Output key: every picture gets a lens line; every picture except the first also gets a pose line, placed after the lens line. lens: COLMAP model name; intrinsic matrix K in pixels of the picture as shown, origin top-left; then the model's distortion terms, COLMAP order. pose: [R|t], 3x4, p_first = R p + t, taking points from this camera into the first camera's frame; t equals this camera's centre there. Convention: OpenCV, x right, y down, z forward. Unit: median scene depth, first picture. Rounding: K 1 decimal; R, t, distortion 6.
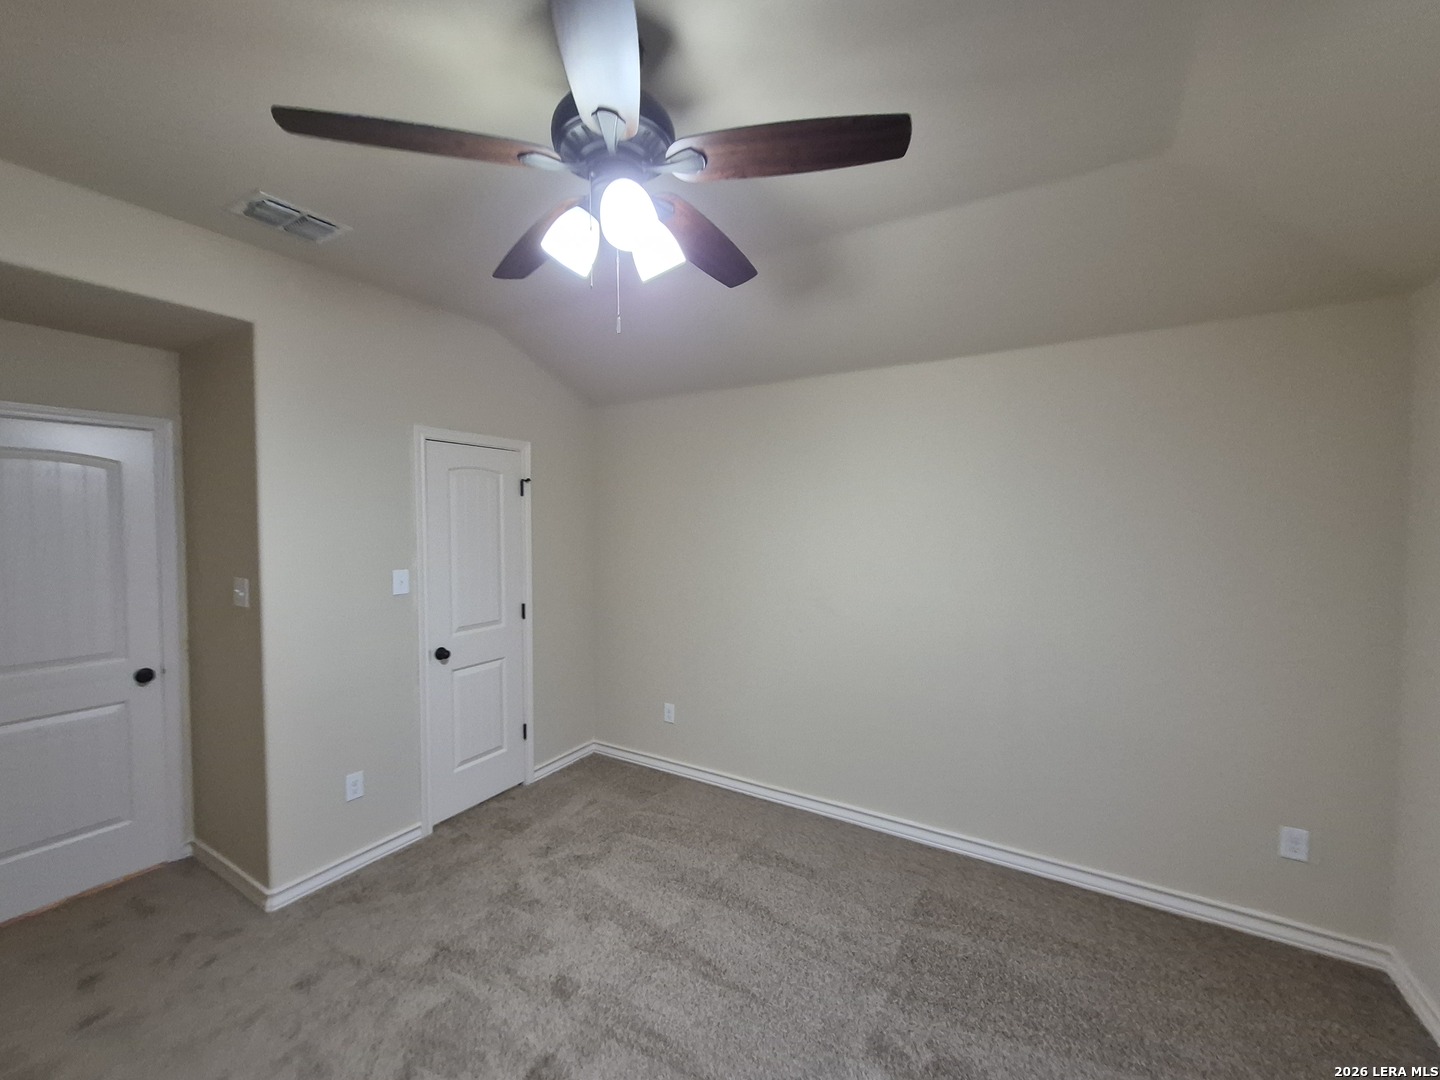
lens RADIAL K [[574.9, 0, 714.5], [0, 574.9, 549.0], [0, 0, 1]] dist [0.002790, 0.000318]
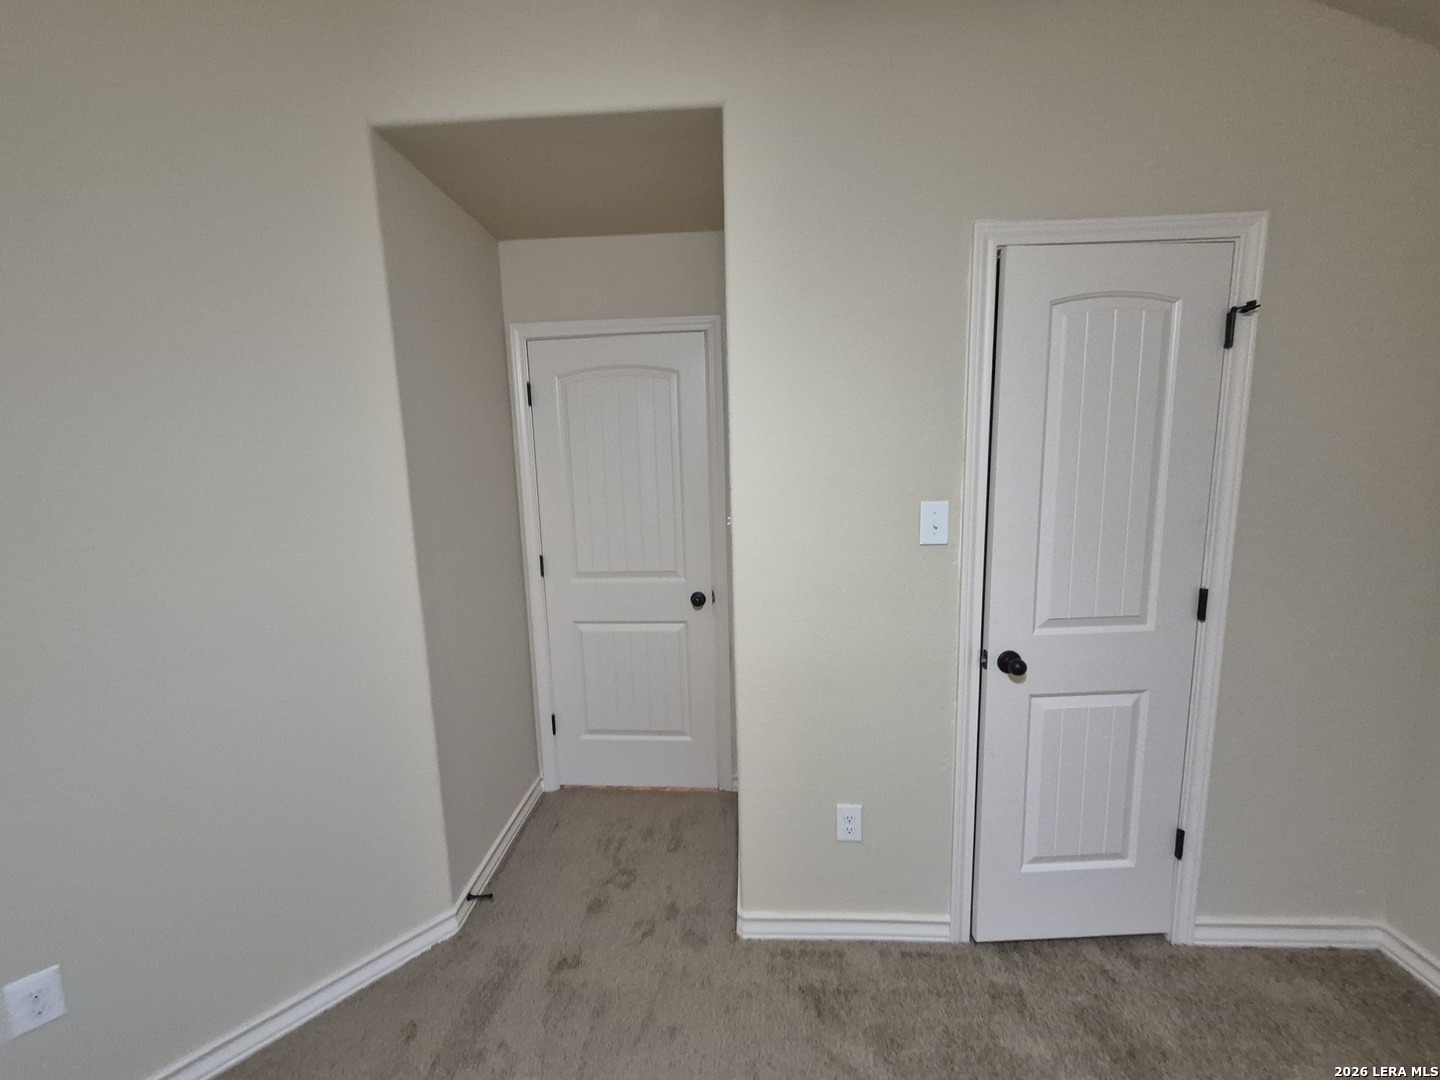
lens RADIAL K [[564.6, 0, 720.0], [0, 564.6, 540.0], [0, 0, 1]] dist [0.010915, 0.000139]
pose [[0.485444, 0.106444, -0.867764, -0.150669], [-0.024654, 0.993833, 0.108116, 0.017733], [0.873920, -0.031090, 0.485074, 0.517996]]
